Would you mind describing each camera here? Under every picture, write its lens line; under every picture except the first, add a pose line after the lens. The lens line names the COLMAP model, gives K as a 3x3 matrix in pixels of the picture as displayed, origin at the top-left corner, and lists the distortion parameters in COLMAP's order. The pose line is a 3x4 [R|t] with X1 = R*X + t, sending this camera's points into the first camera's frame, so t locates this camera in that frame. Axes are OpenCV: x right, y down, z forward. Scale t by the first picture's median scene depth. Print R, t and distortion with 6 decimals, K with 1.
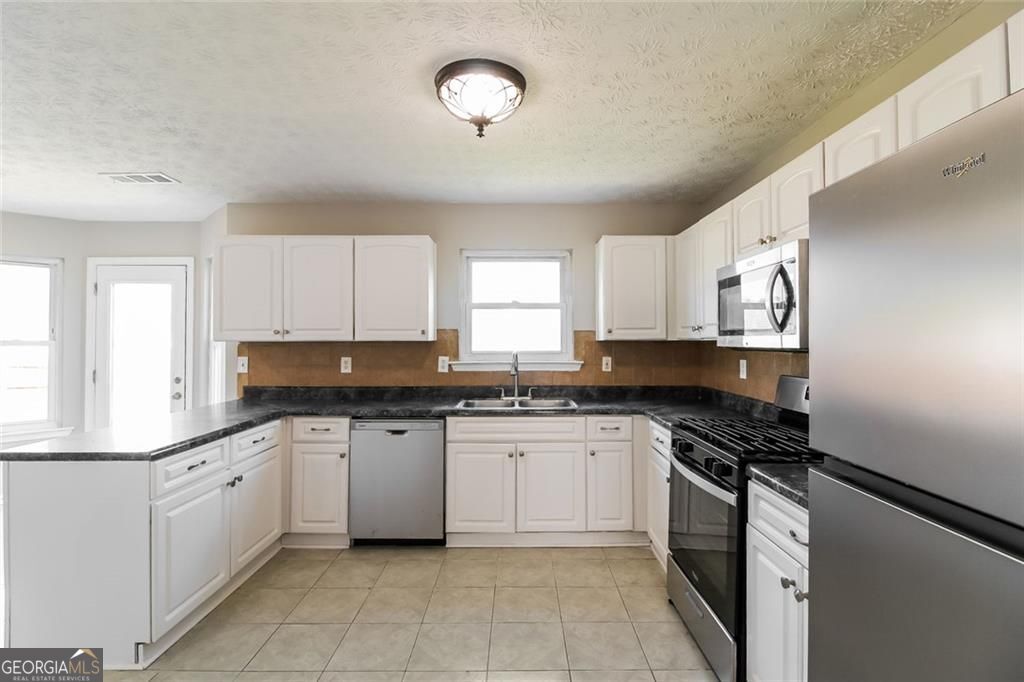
lens RADIAL K [[480.0, 0, 512.0], [0, 480.0, 341.0], [0, 0, 1]] dist [0.003635, -0.008574]
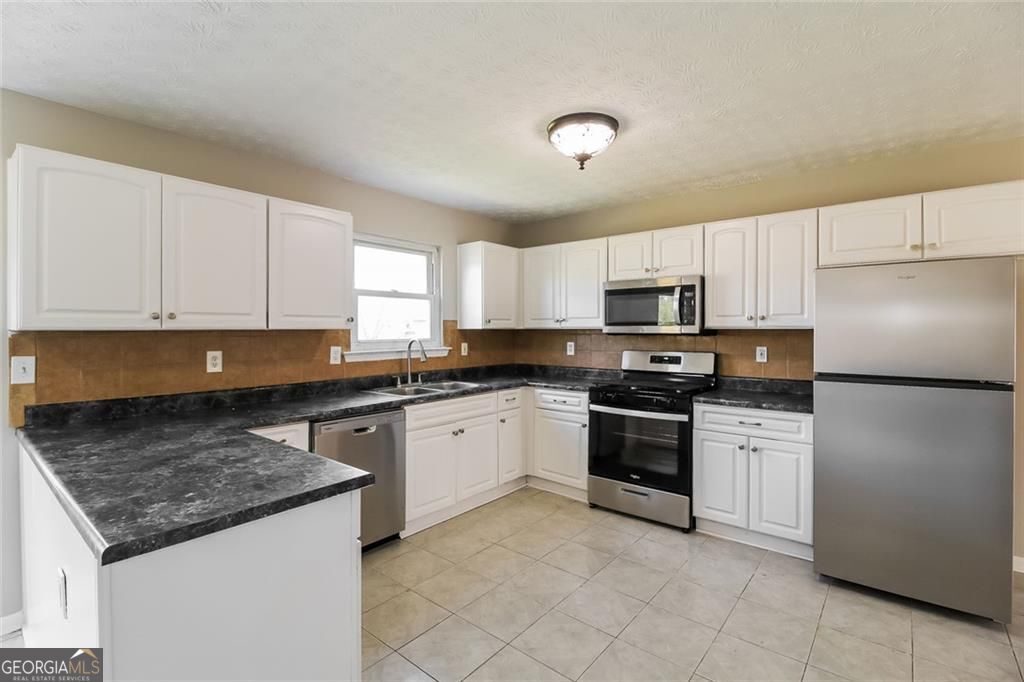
lens RADIAL K [[480.0, 0, 512.0], [0, 480.0, 341.0], [0, 0, 1]] dist [0.003635, -0.008574]
pose [[0.641616, -0.018690, 0.766798, -0.622871], [-0.000029, 0.999702, 0.024391, -0.000236], [-0.767026, -0.015672, 0.641425, 0.167195]]
